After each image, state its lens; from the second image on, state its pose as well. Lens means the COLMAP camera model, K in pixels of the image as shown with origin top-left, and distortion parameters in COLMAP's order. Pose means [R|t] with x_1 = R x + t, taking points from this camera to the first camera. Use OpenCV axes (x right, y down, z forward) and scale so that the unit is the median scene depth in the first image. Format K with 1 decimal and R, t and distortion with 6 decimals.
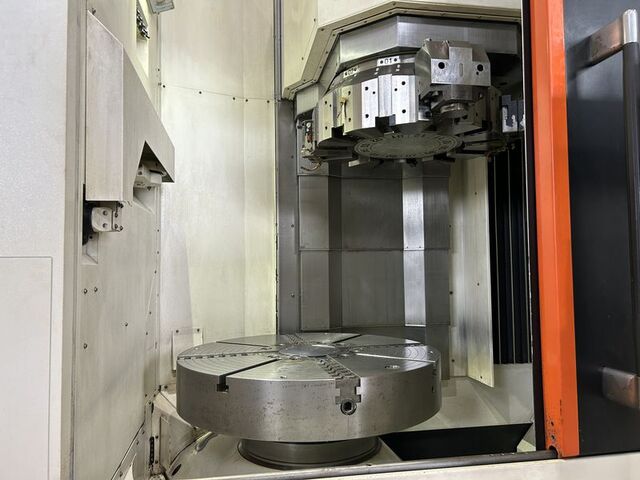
lens RADIAL K [[470.6, 0, 320.9], [0, 470.6, 240.7], [0, 0, 1]] dist [0.067474, -0.004279]
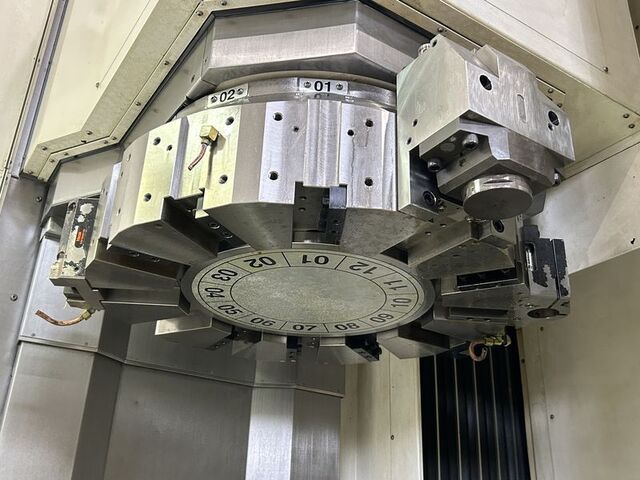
lens RADIAL K [[678.2, 0, 321.9], [0, 678.2, 237.4], [0, 0, 1]] dist [0.030499, 0.000000]
pose [[0.914770, 0.217849, 0.340204, -0.033353], [-0.066997, 0.912287, -0.404034, 0.002008], [-0.398382, 0.346805, 0.849128, 0.411457]]
